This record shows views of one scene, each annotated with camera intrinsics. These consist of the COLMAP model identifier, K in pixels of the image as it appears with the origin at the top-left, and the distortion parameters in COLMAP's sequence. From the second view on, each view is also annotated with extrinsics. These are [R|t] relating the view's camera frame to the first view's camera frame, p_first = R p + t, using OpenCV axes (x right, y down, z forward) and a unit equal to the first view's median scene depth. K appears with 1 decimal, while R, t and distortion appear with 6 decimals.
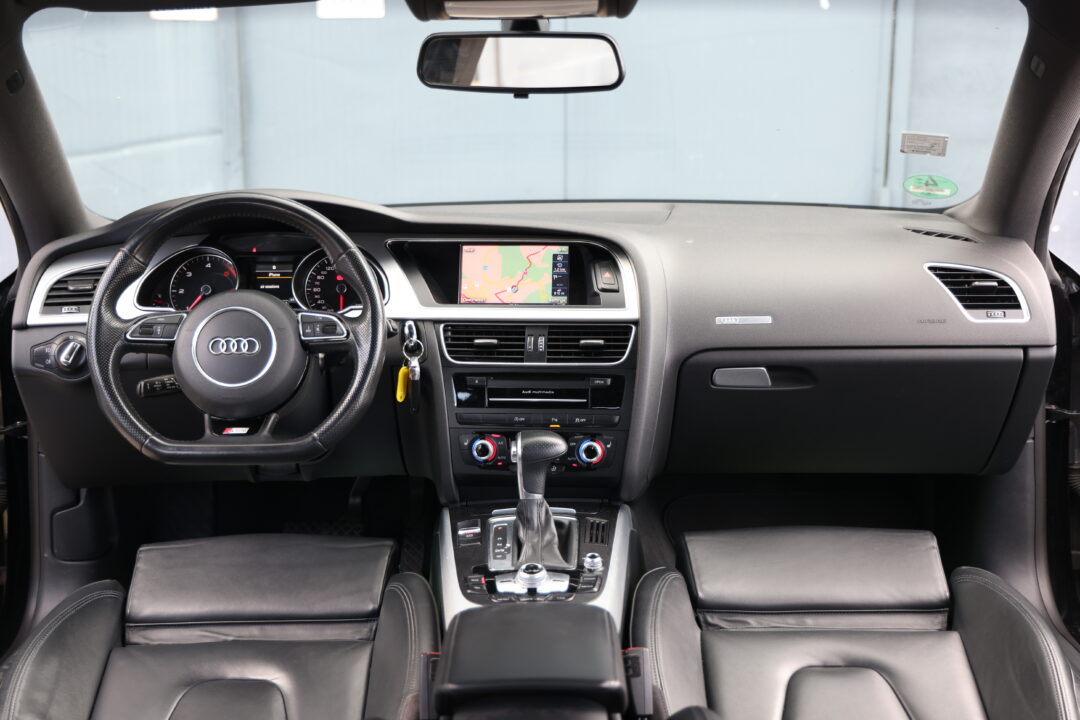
lens RADIAL K [[1428.8, 0, 536.7], [0, 1428.8, 358.0], [0, 0, 1]] dist [0.137501, 0.000000]
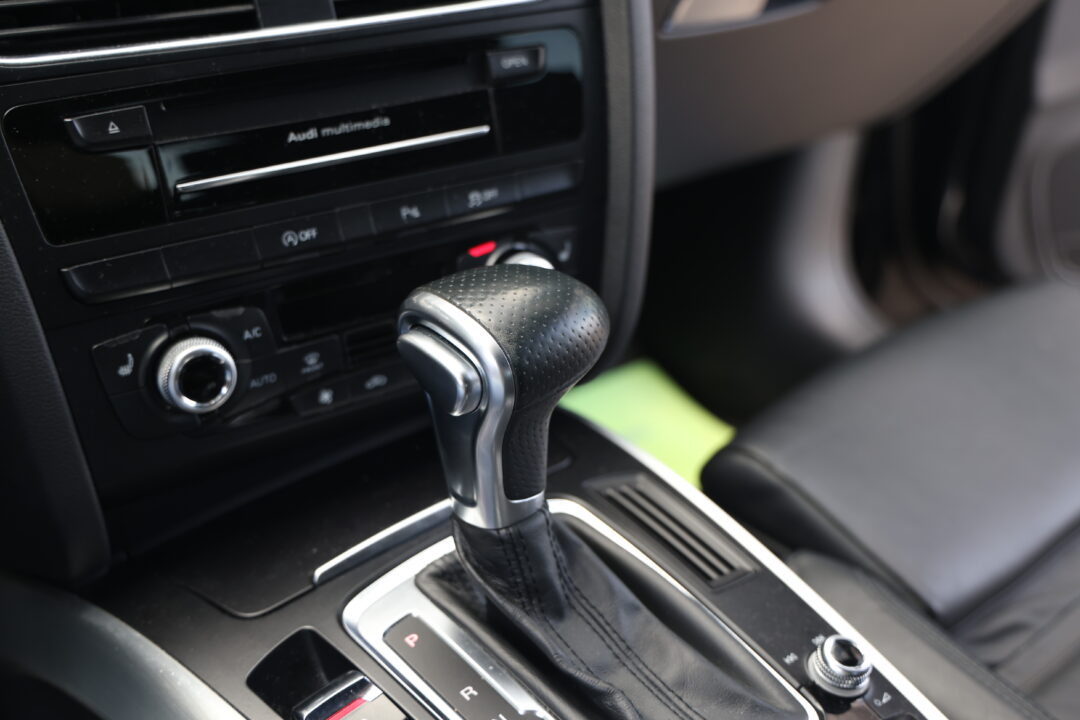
lens RADIAL K [[1238.9, 0, 539.9], [0, 1238.9, 345.3], [0, 0, 1]] dist [0.043836, 0.000000]
pose [[0.736993, -0.280162, 0.615102, -0.133759], [0.114065, 0.948550, 0.295369, -0.003963], [-0.666206, -0.147524, 0.731031, 0.779468]]
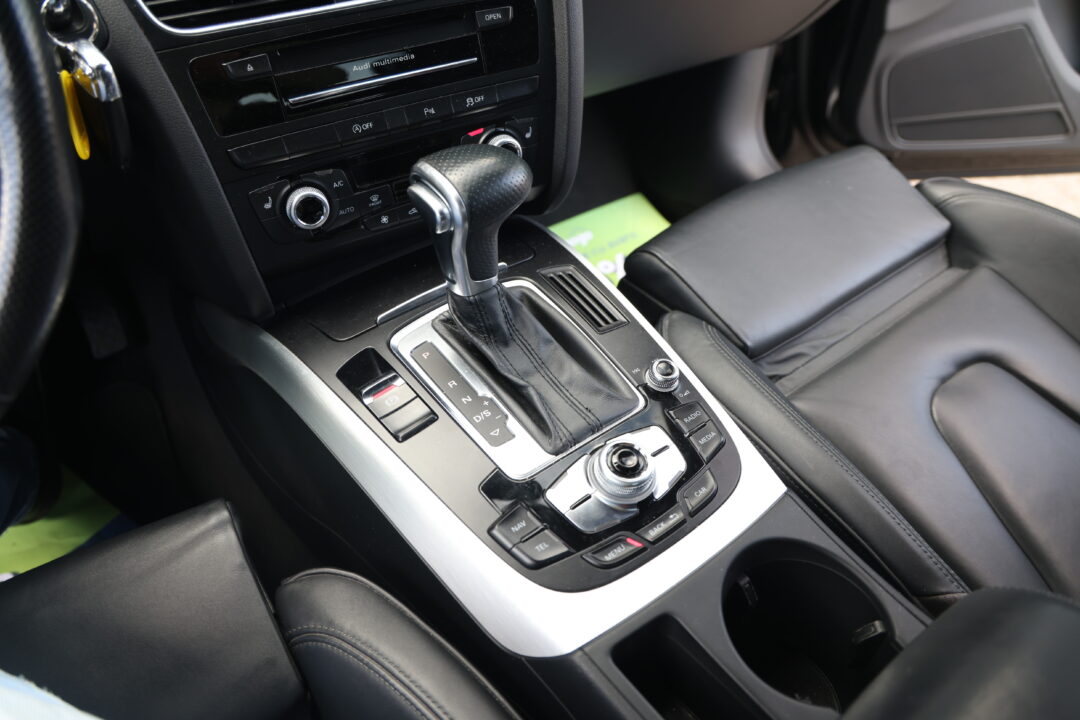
lens RADIAL K [[752.9, 0, 542.1], [0, 752.9, 352.3], [0, 0, 1]] dist [-0.090979, 0.042885]
pose [[0.792273, -0.393864, 0.466020, -0.112206], [0.134713, 0.857821, 0.495980, -0.009190], [-0.595110, -0.330173, 0.732687, 0.744874]]
